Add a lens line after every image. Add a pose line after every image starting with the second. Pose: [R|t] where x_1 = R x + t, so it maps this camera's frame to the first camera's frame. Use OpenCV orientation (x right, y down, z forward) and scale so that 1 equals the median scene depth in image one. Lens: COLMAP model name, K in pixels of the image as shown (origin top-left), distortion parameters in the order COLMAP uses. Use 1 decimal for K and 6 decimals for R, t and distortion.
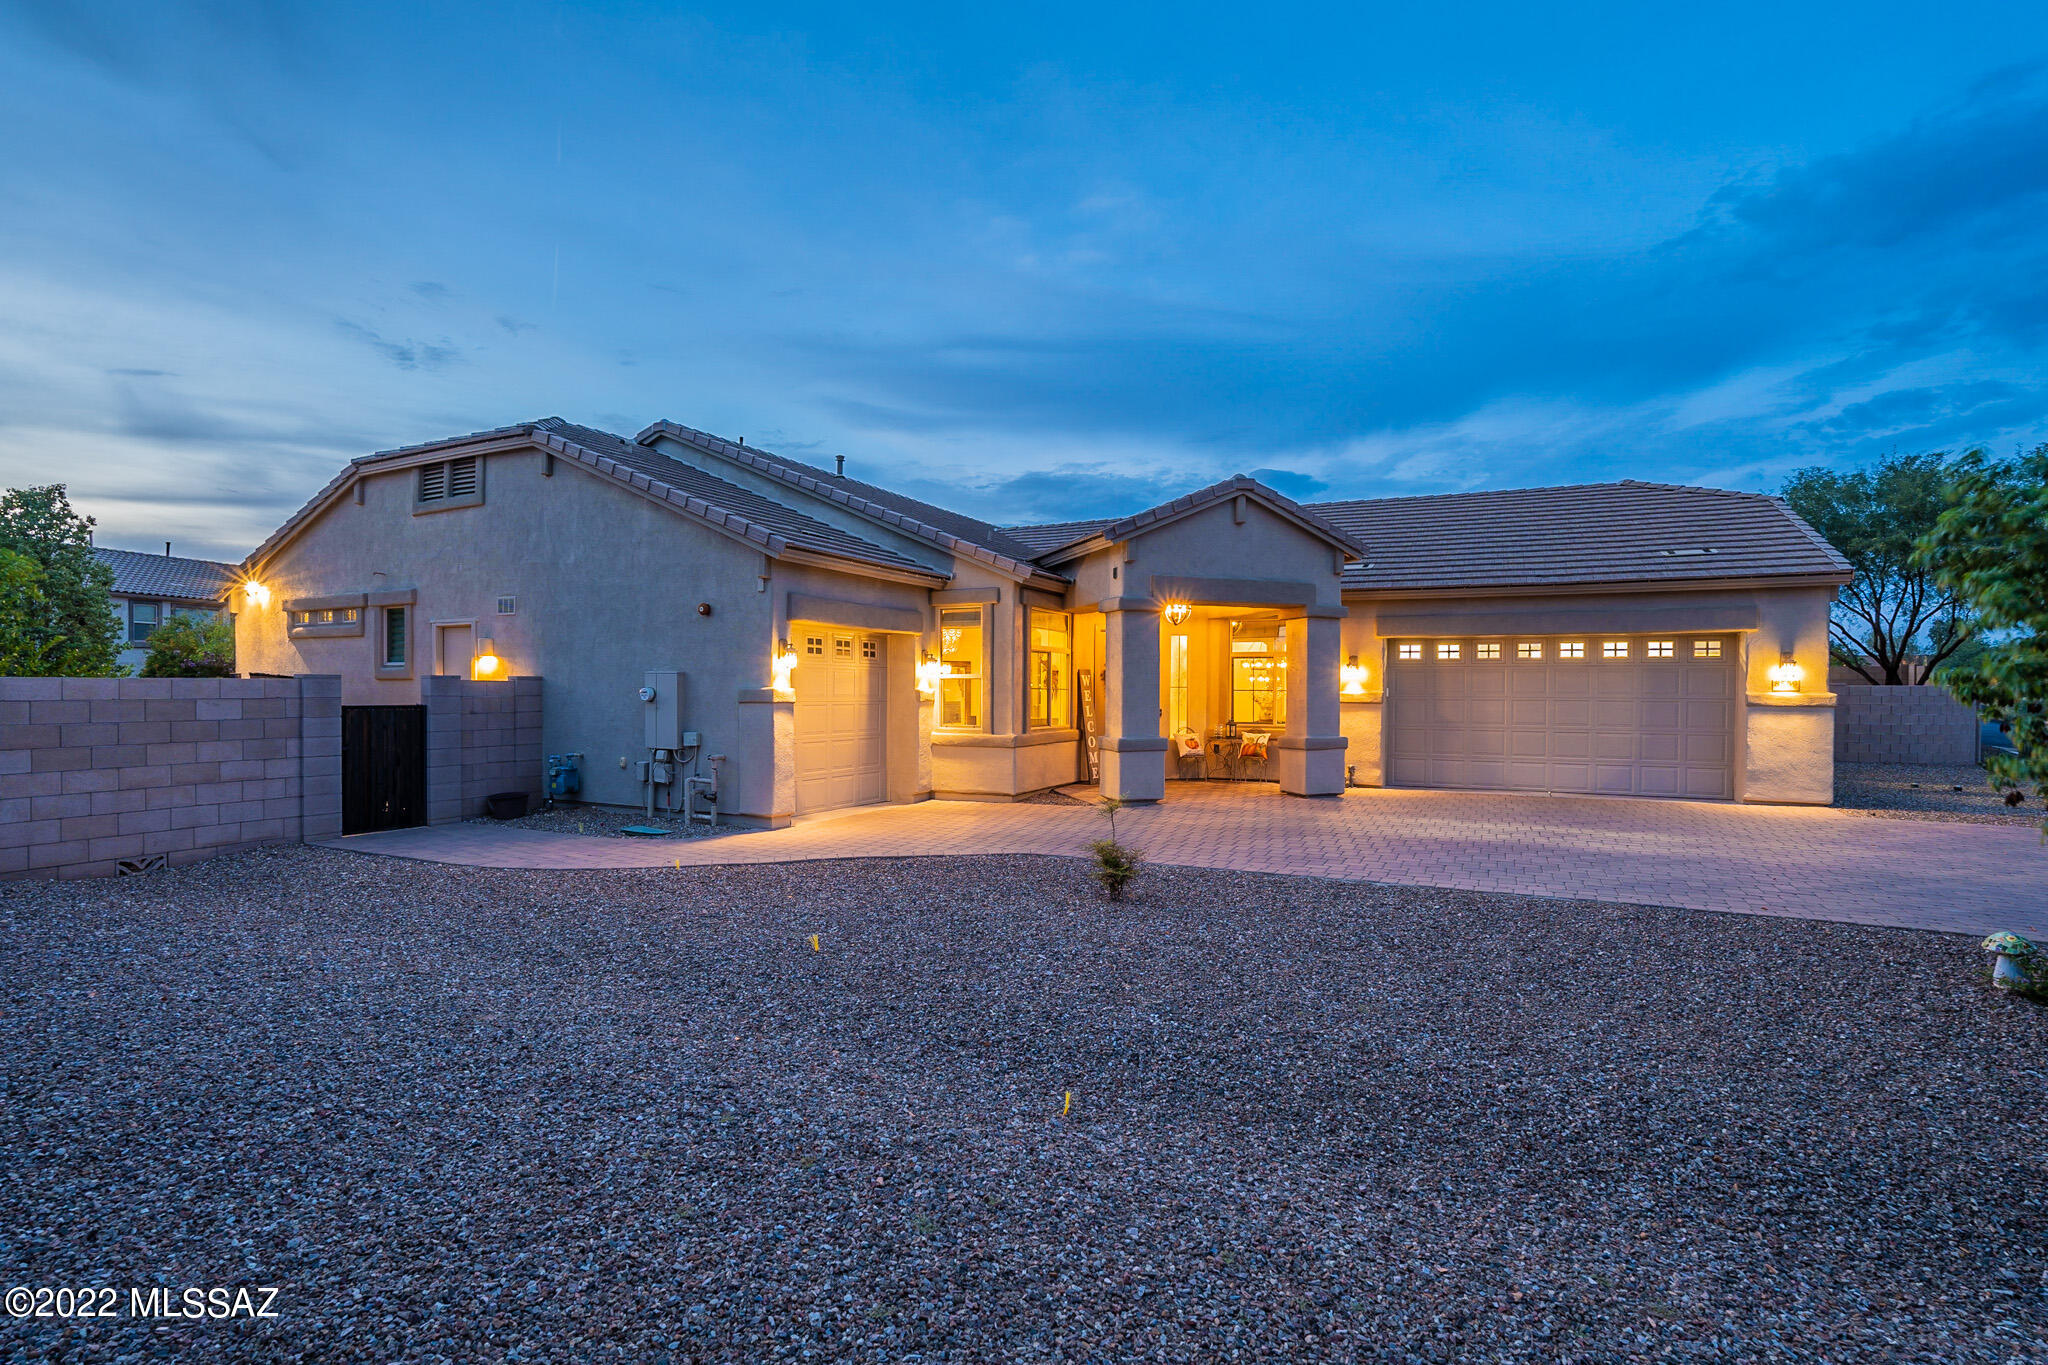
lens RADIAL K [[929.7, 0, 1024.0], [0, 929.7, 682.5], [0, 0, 1]] dist [-0.000108, -0.000007]
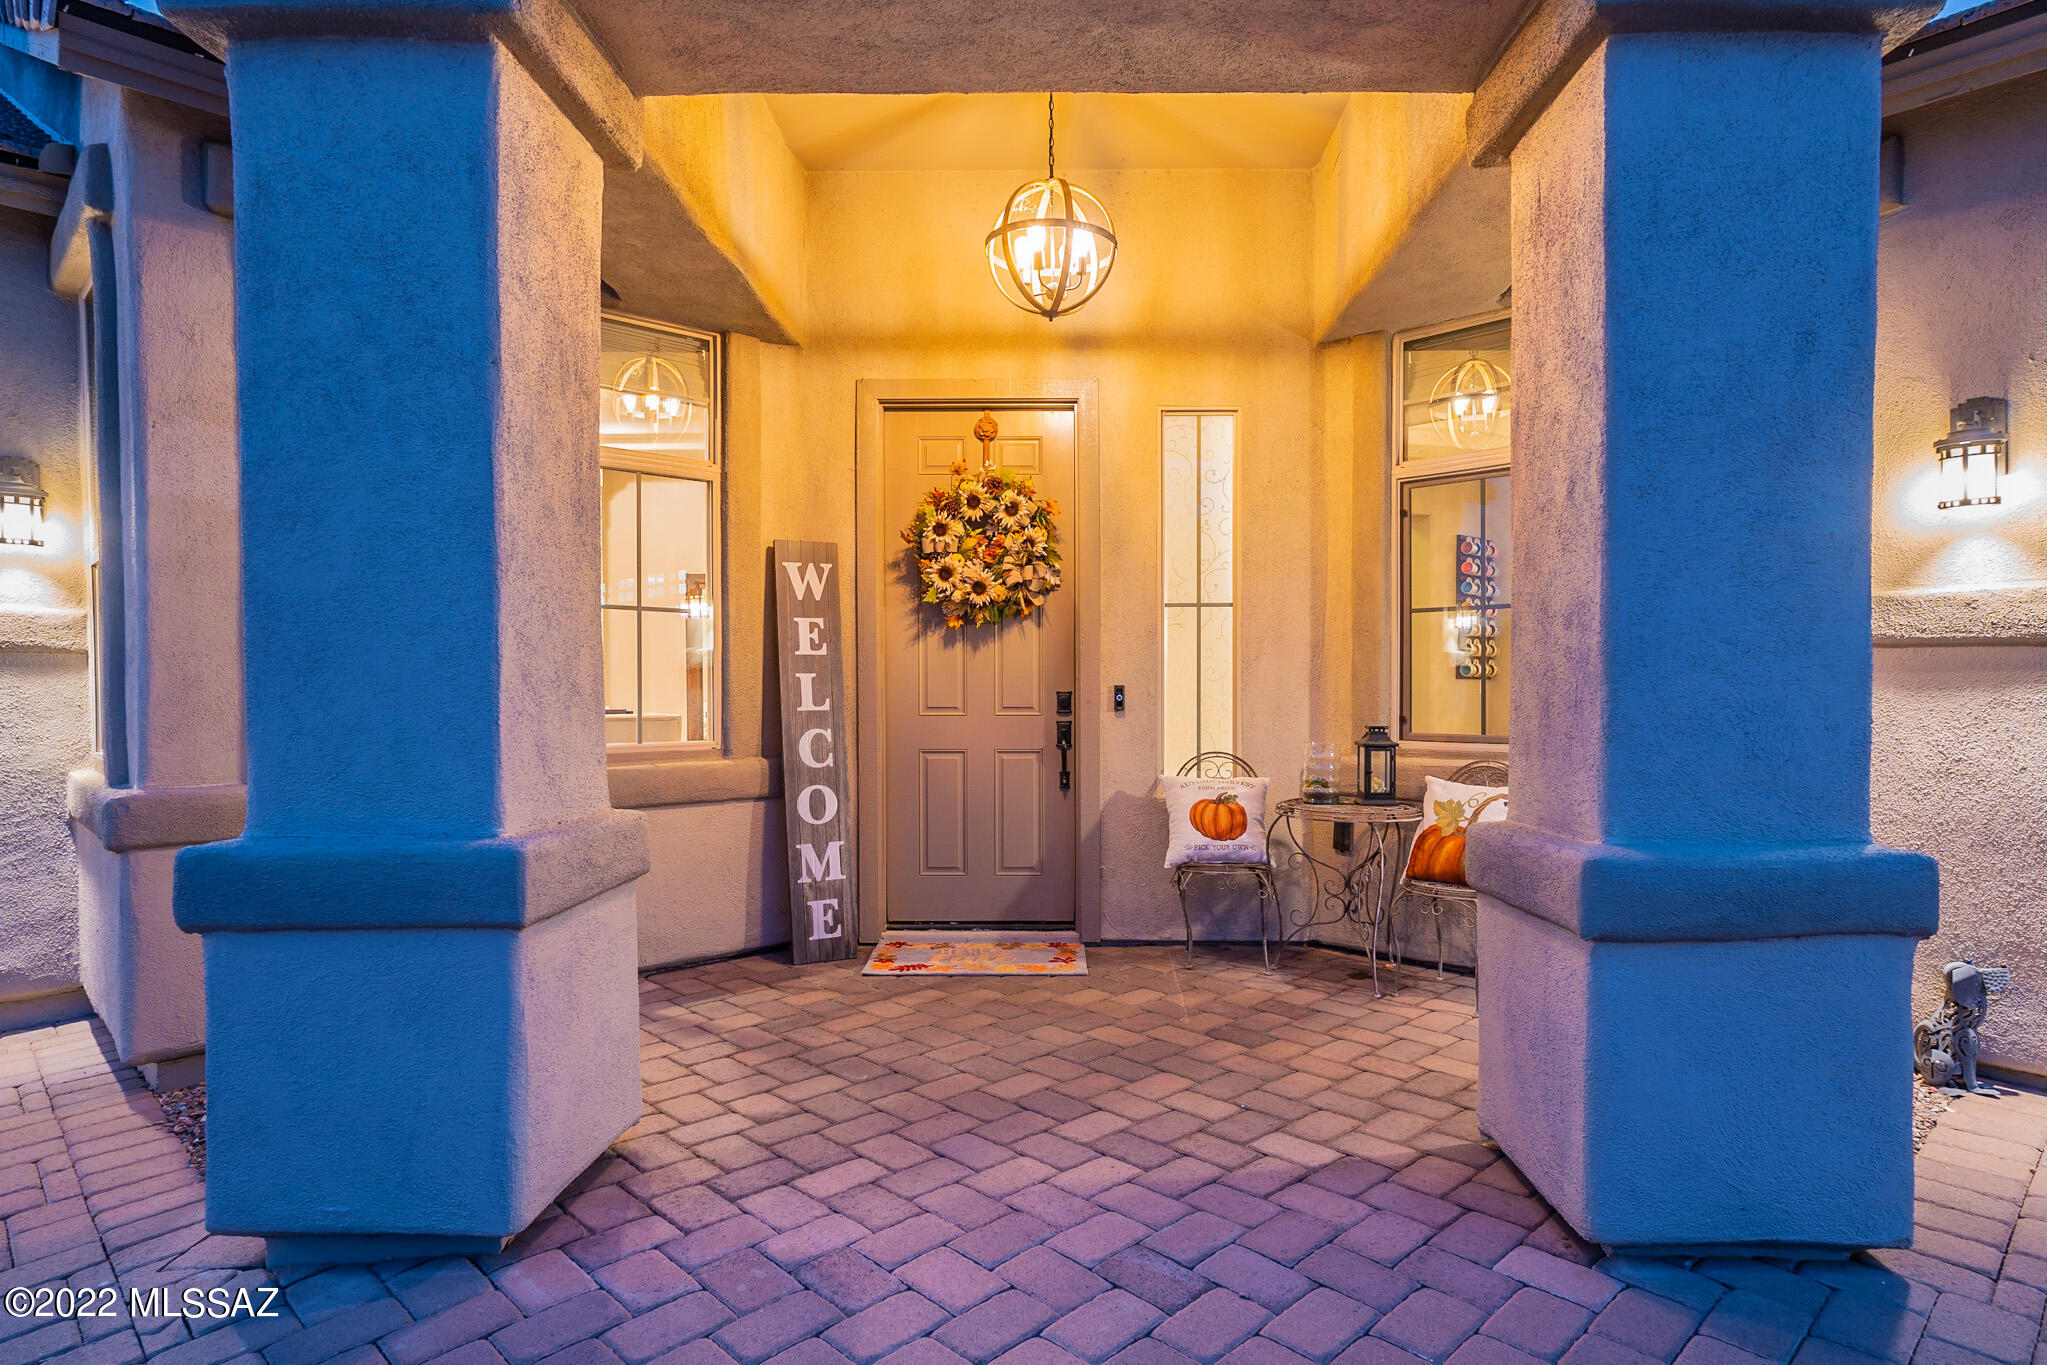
lens RADIAL K [[1150.1, 0, 1023.5], [0, 1150.1, 682.5], [0, 0, 1]] dist [0.003848, 0.000903]
pose [[0.940870, -0.004763, -0.338733, 0.247198], [0.007181, 0.999957, 0.005887, 0.026555], [0.338690, -0.007971, 0.940864, 0.702811]]
